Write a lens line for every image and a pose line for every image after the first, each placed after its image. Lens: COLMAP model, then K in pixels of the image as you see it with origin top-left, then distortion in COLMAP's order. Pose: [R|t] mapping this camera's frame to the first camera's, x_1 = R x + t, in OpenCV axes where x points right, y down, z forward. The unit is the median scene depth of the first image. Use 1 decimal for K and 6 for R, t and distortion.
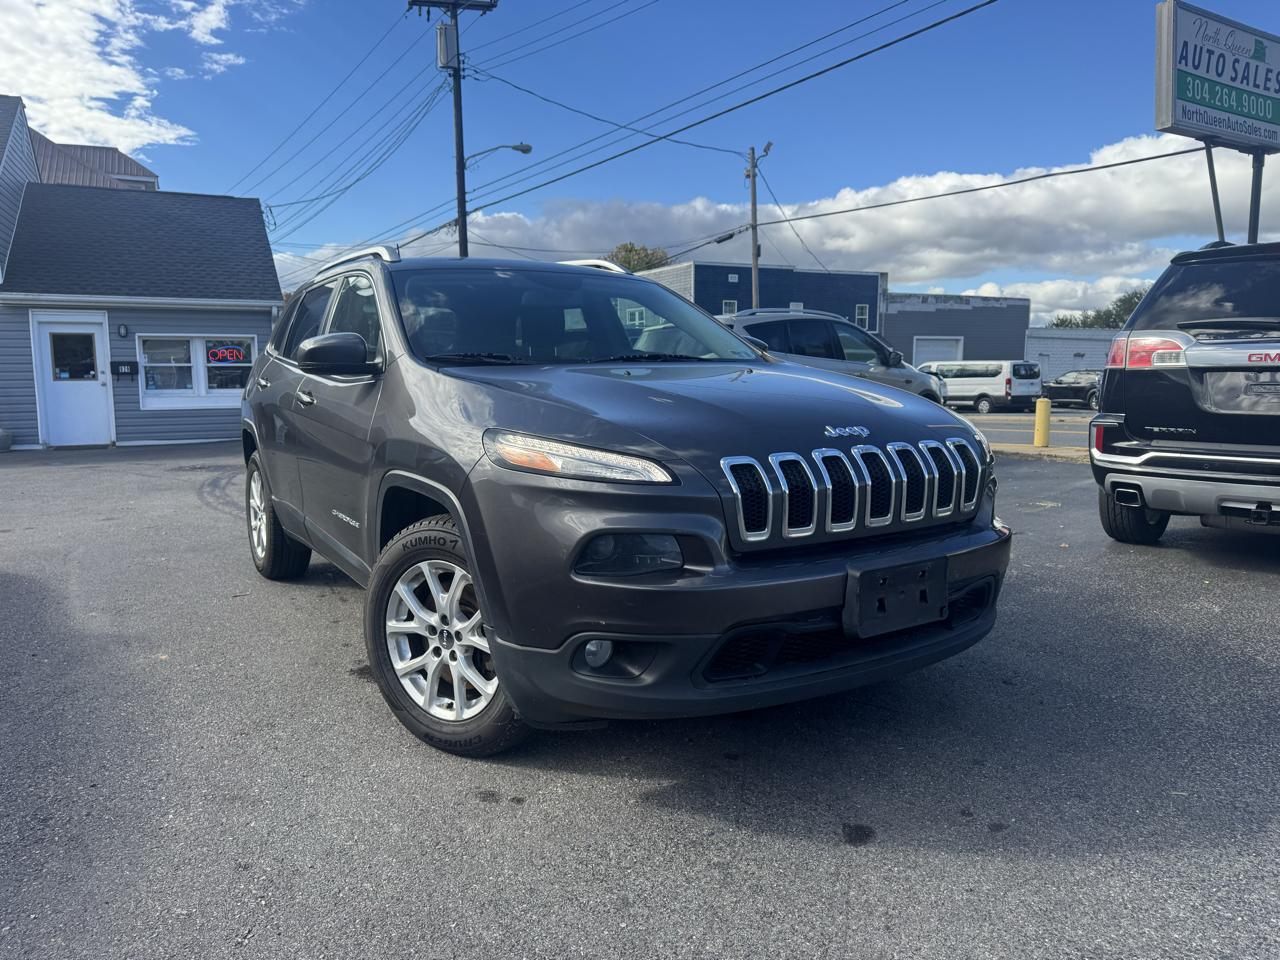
lens RADIAL K [[931.3, 0, 640.0], [0, 931.3, 480.0], [0, 0, 1]] dist [0.005153, -0.008741]
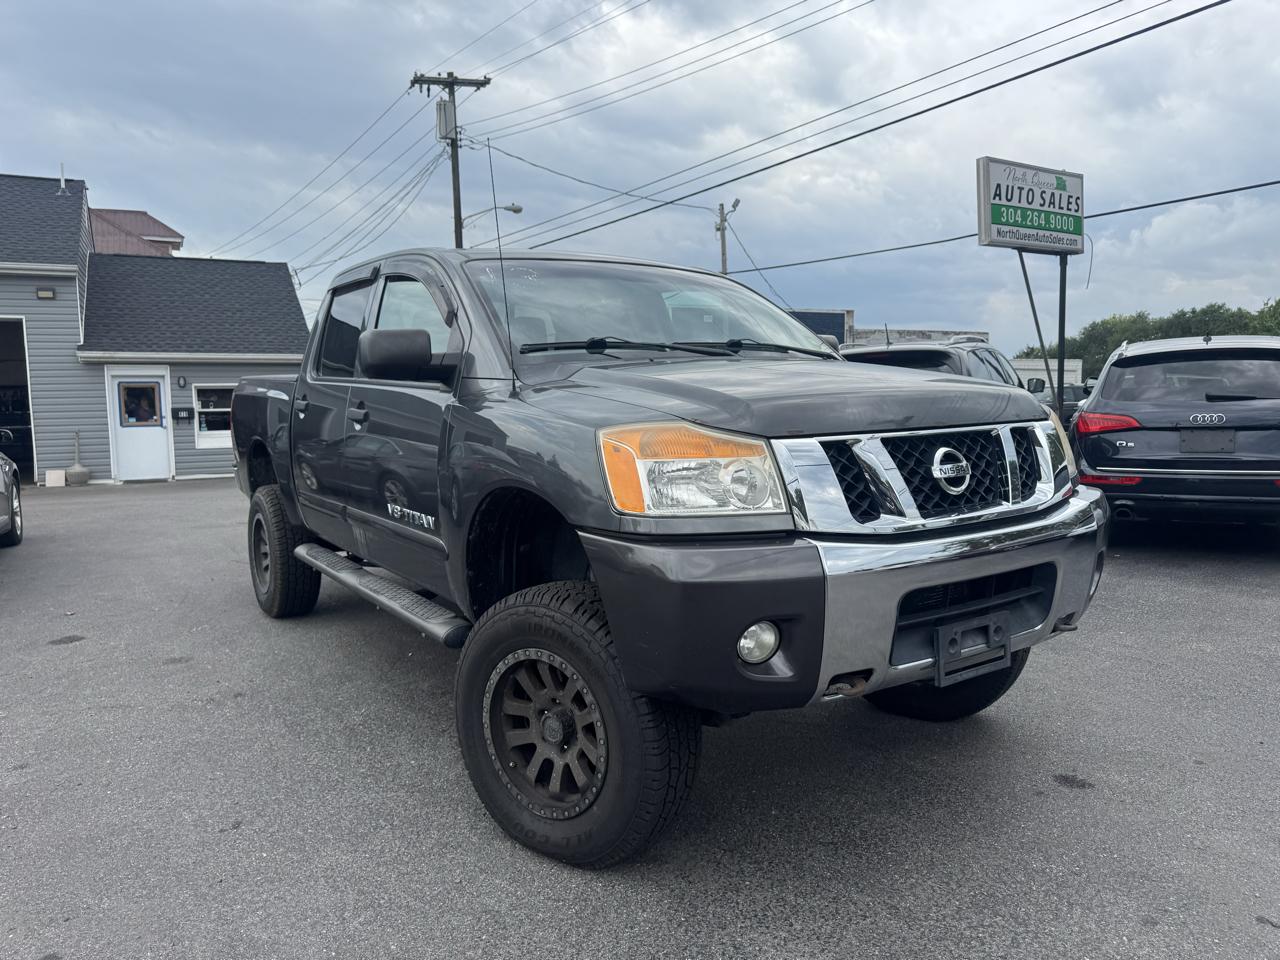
lens RADIAL K [[934.3, 0, 647.0], [0, 934.3, 486.3], [0, 0, 1]] dist [0.009160, -0.022995]
pose [[0.999638, -0.012662, 0.023740, 0.002278], [0.013267, 0.999587, -0.025504, 0.005940], [-0.023407, 0.025810, 0.999393, -0.114941]]
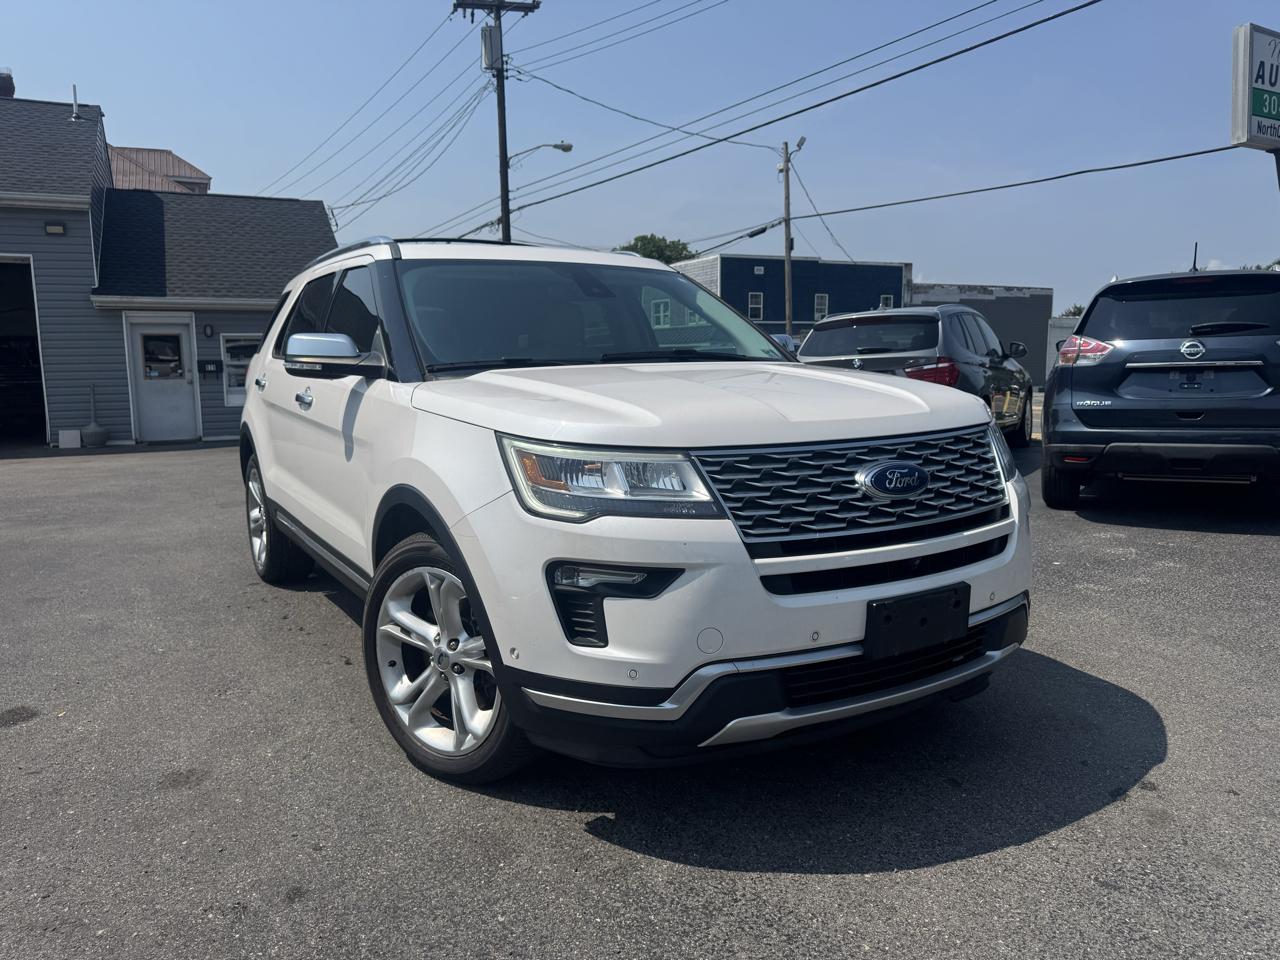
lens RADIAL K [[933.7, 0, 635.0], [0, 933.7, 480.6], [0, 0, 1]] dist [0.003326, -0.008696]
pose [[0.999877, -0.004630, -0.014979, -0.036059], [0.004781, 0.999938, 0.010036, -0.000109], [0.014931, -0.010106, 0.999837, -0.026500]]
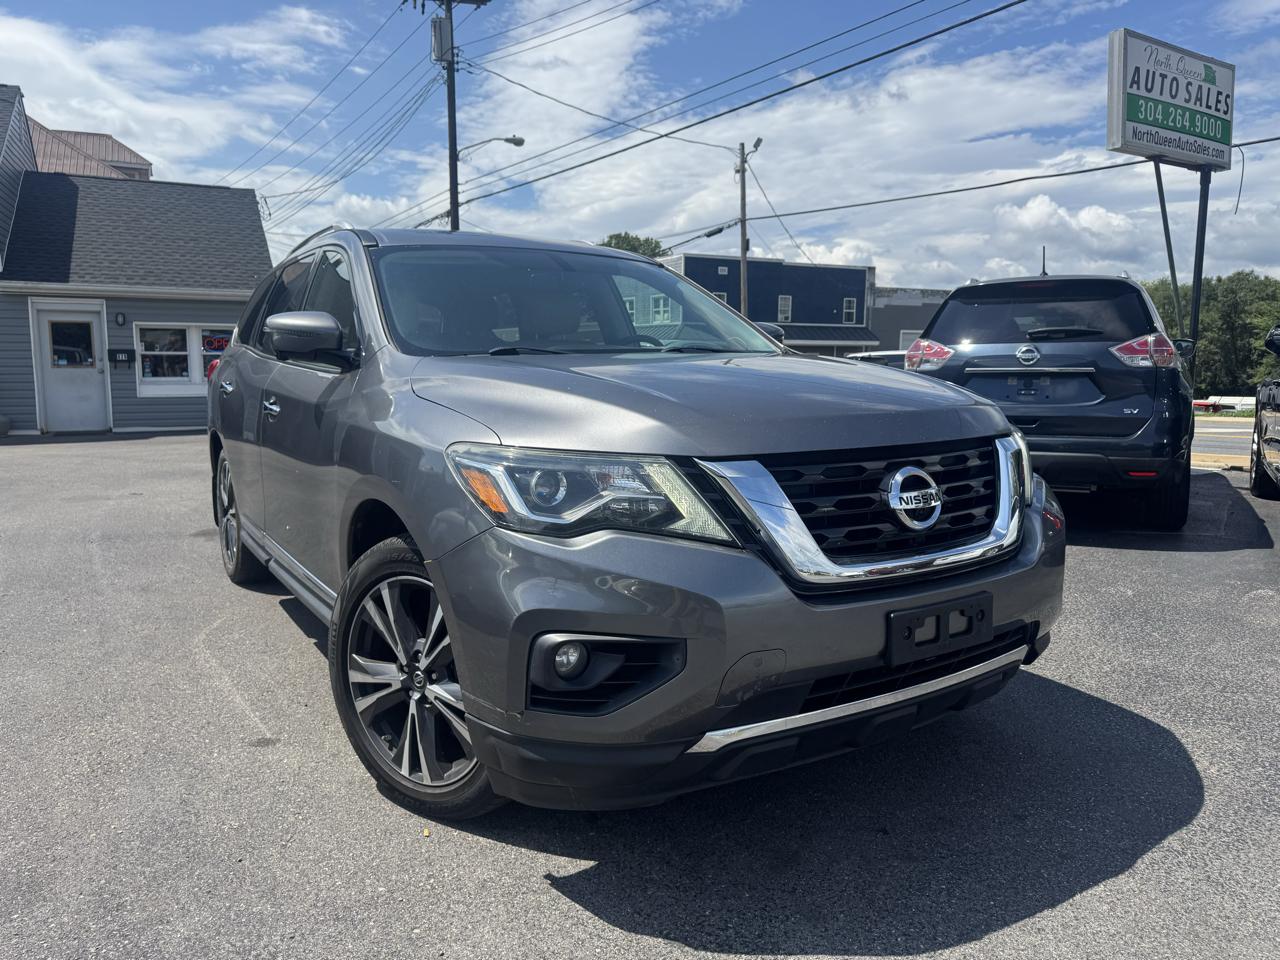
lens RADIAL K [[932.1, 0, 645.7], [0, 932.1, 474.1], [0, 0, 1]] dist [-0.000089, -0.005216]
pose [[0.999802, 0.009542, 0.017440, 0.001752], [-0.009634, 0.999940, 0.005214, -0.000990], [-0.017389, -0.005381, 0.999834, -0.017298]]
